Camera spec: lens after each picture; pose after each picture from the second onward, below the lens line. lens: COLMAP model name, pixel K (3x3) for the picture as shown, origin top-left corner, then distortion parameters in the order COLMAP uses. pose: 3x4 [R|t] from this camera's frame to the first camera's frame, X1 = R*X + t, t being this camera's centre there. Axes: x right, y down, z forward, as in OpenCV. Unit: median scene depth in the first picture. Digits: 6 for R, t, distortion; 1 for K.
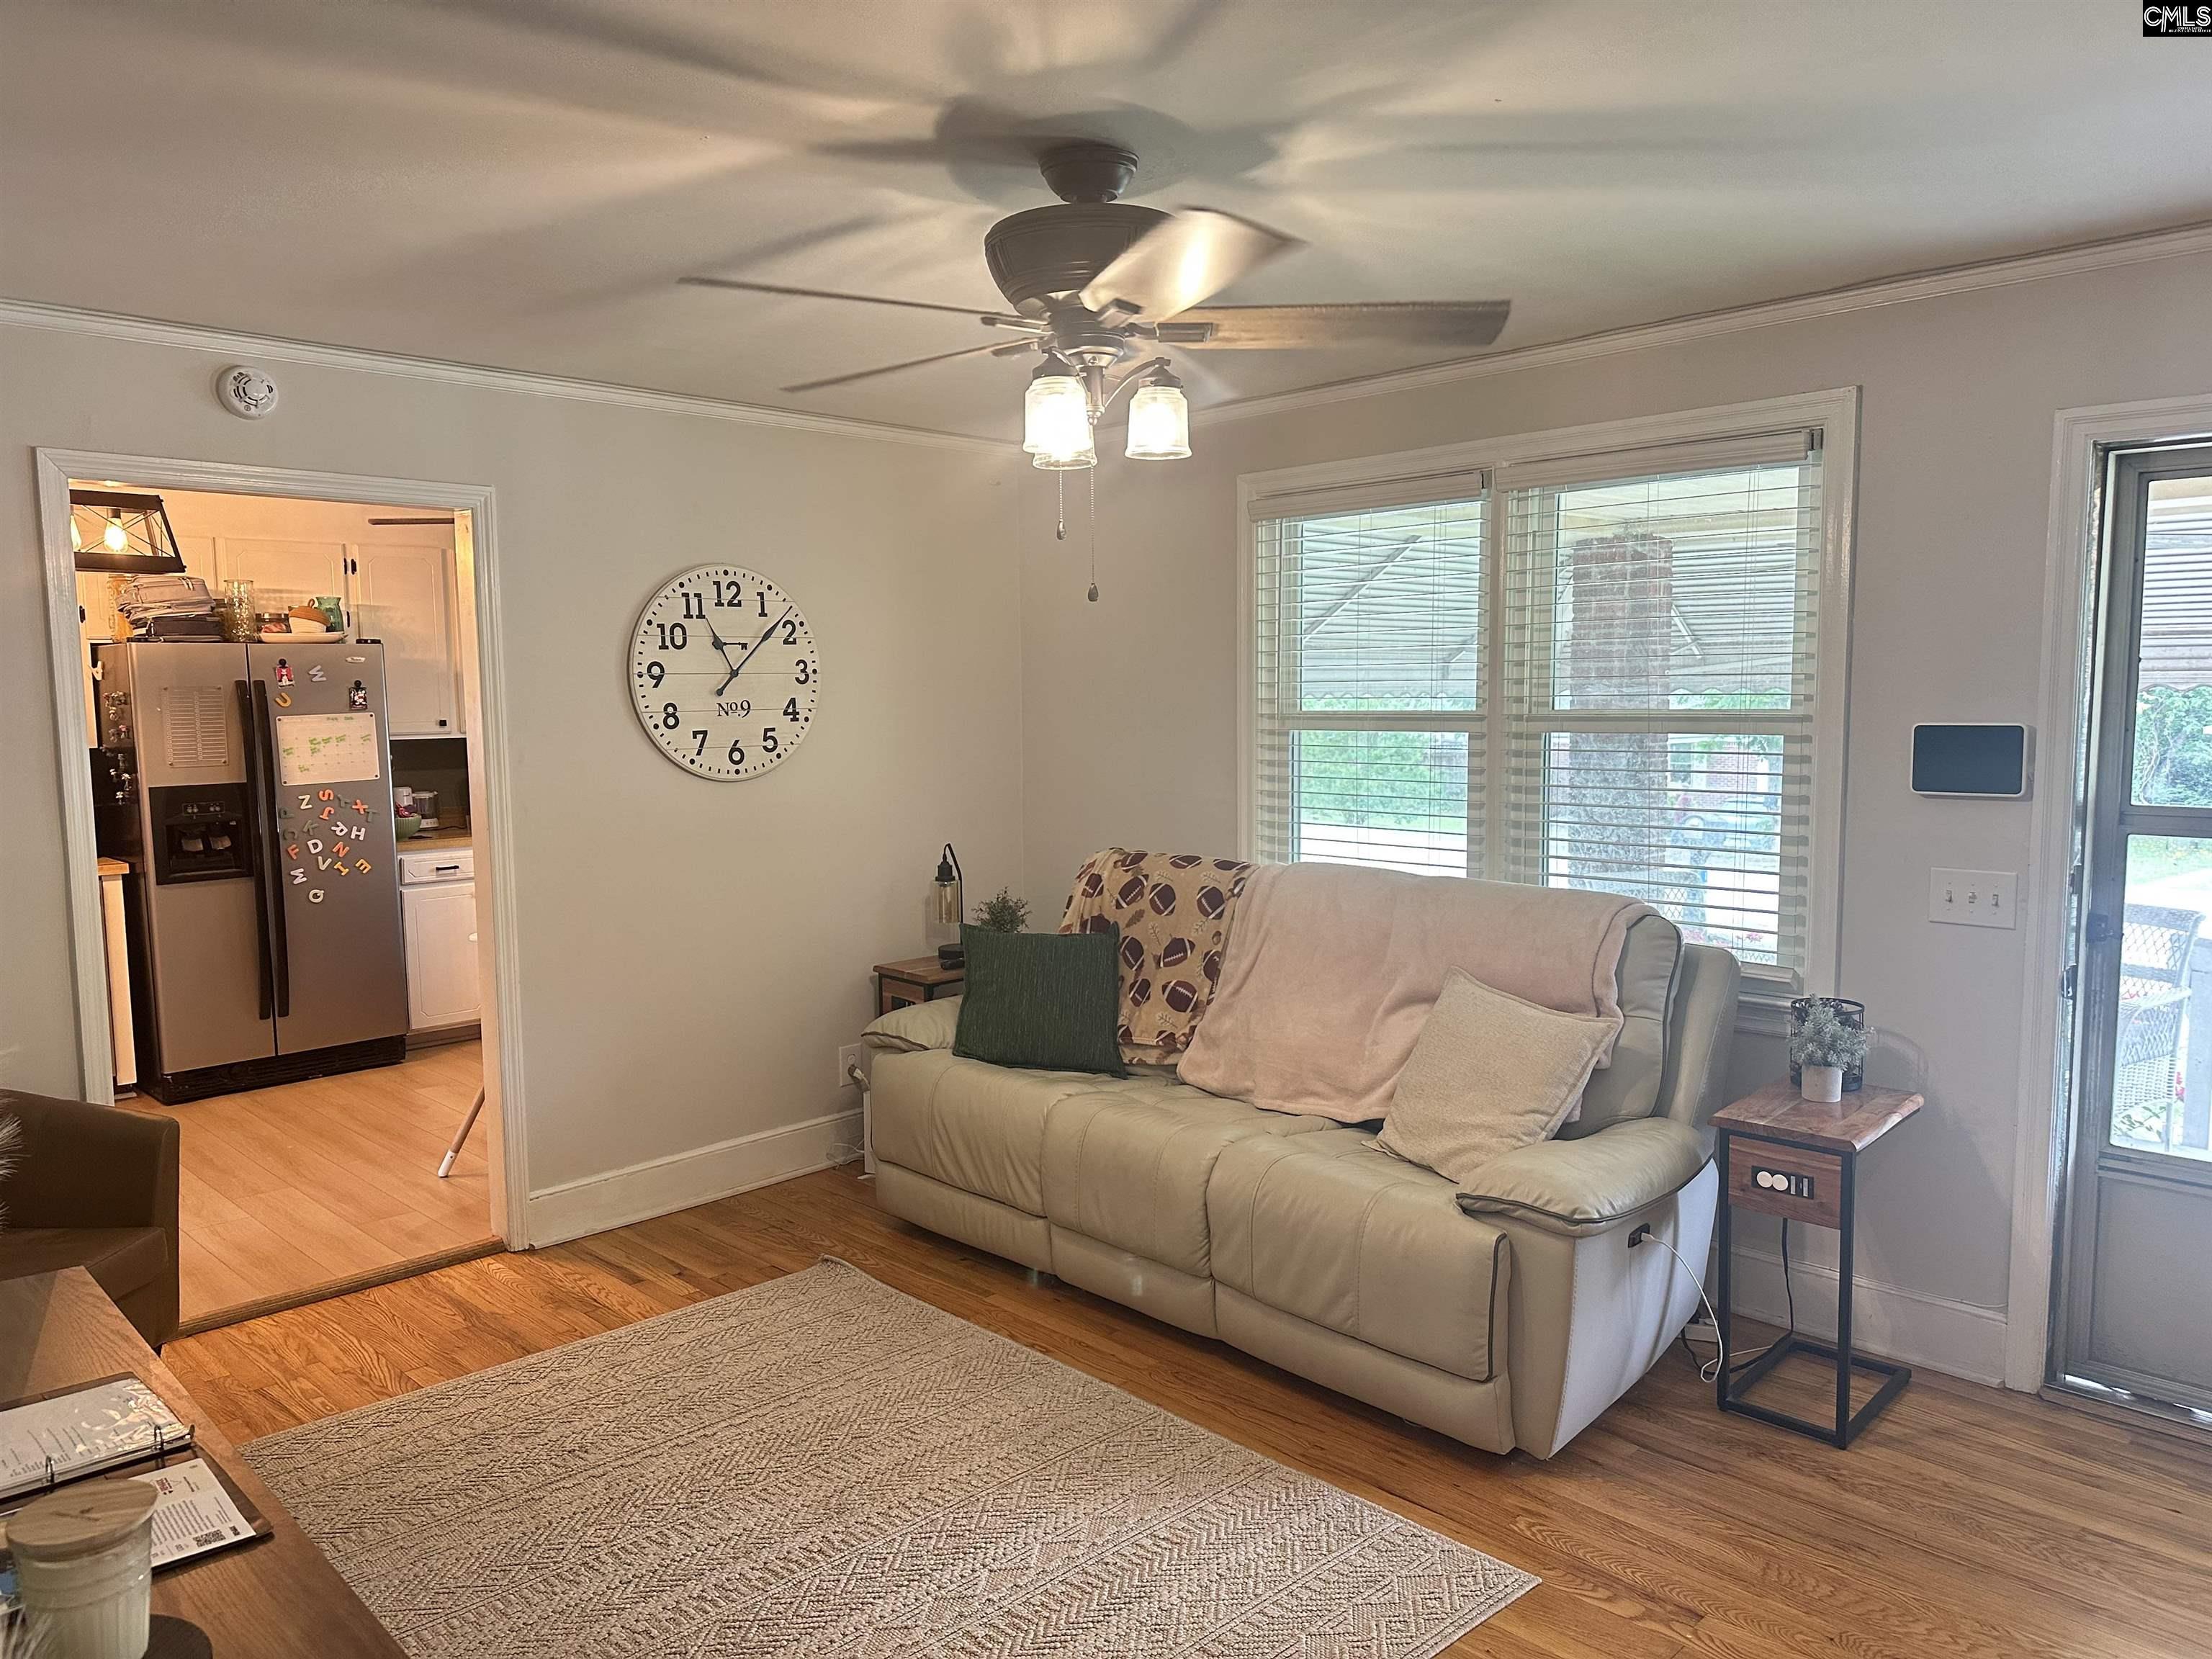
lens RADIAL K [[1561.7, 0, 1106.0], [0, 1561.7, 829.5], [0, 0, 1]] dist [0.096469, 0.000208]
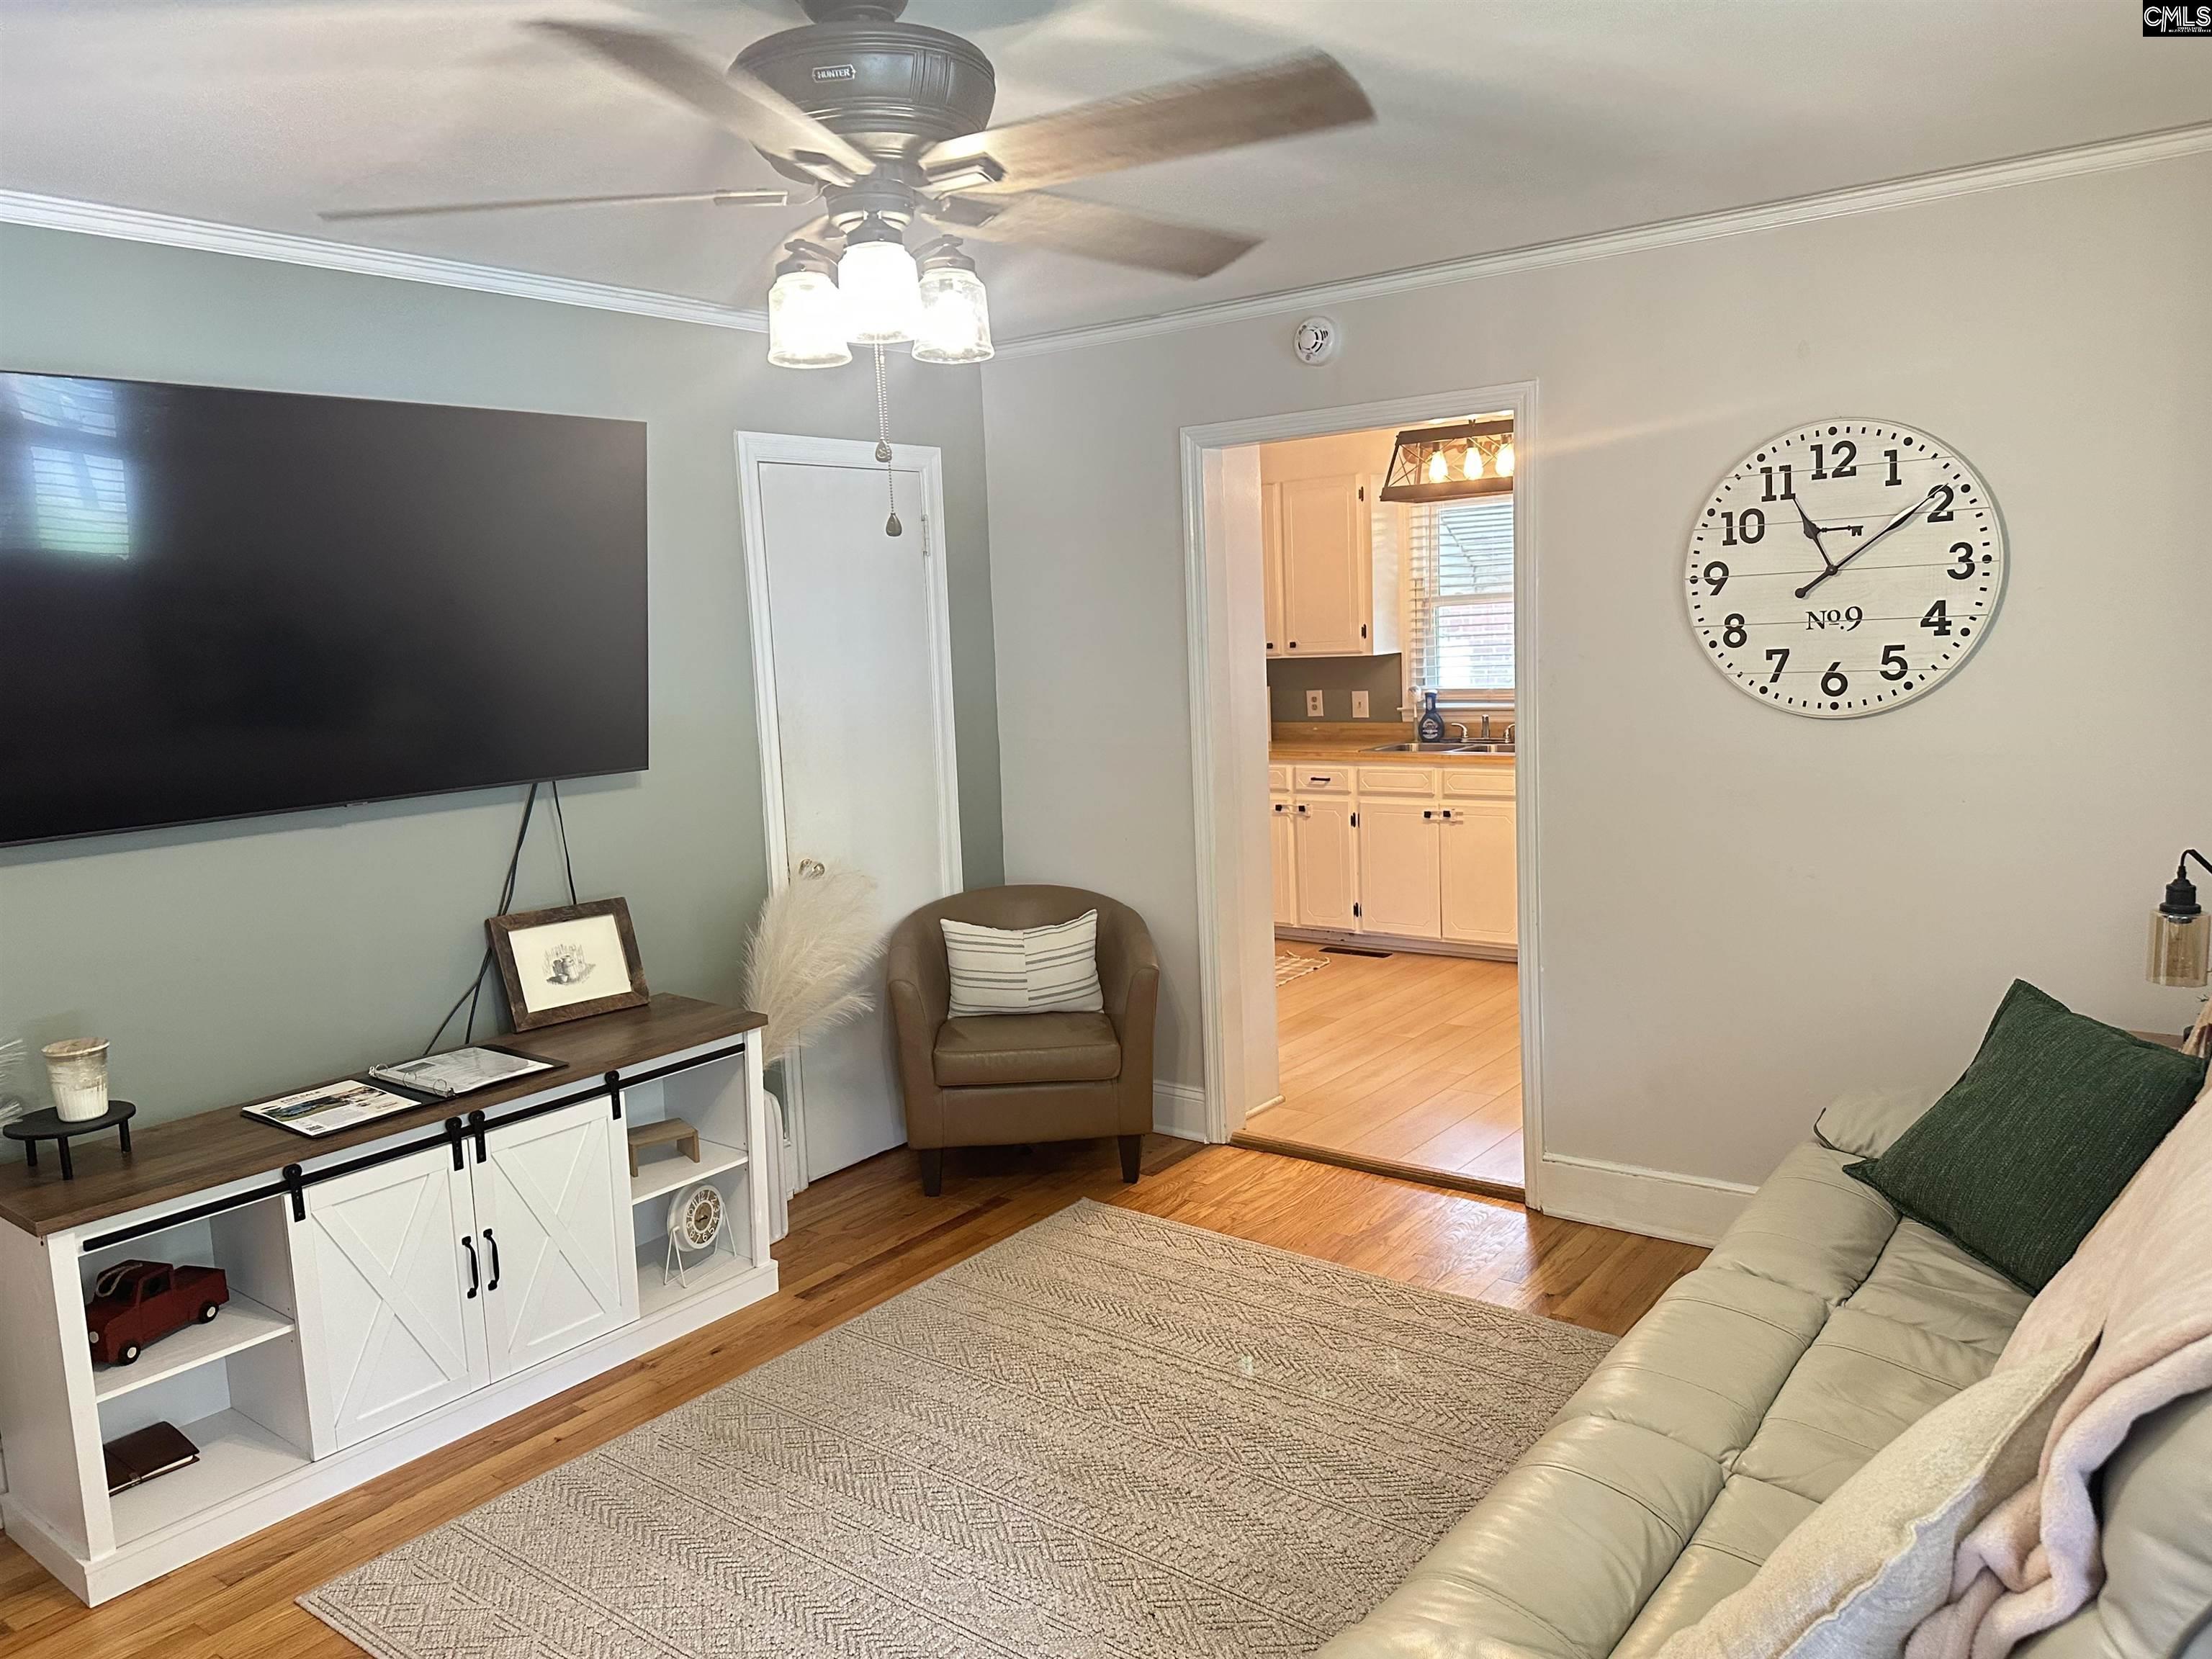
lens RADIAL K [[1596.5, 0, 1106.0], [0, 1596.5, 829.5], [0, 0, 1]] dist [0.000462, 0.000744]
pose [[0.158115, 0.133227, -0.978392, 0.449121], [-0.042624, 0.990853, 0.128036, -0.061164], [0.986500, 0.021458, 0.162348, 0.554829]]
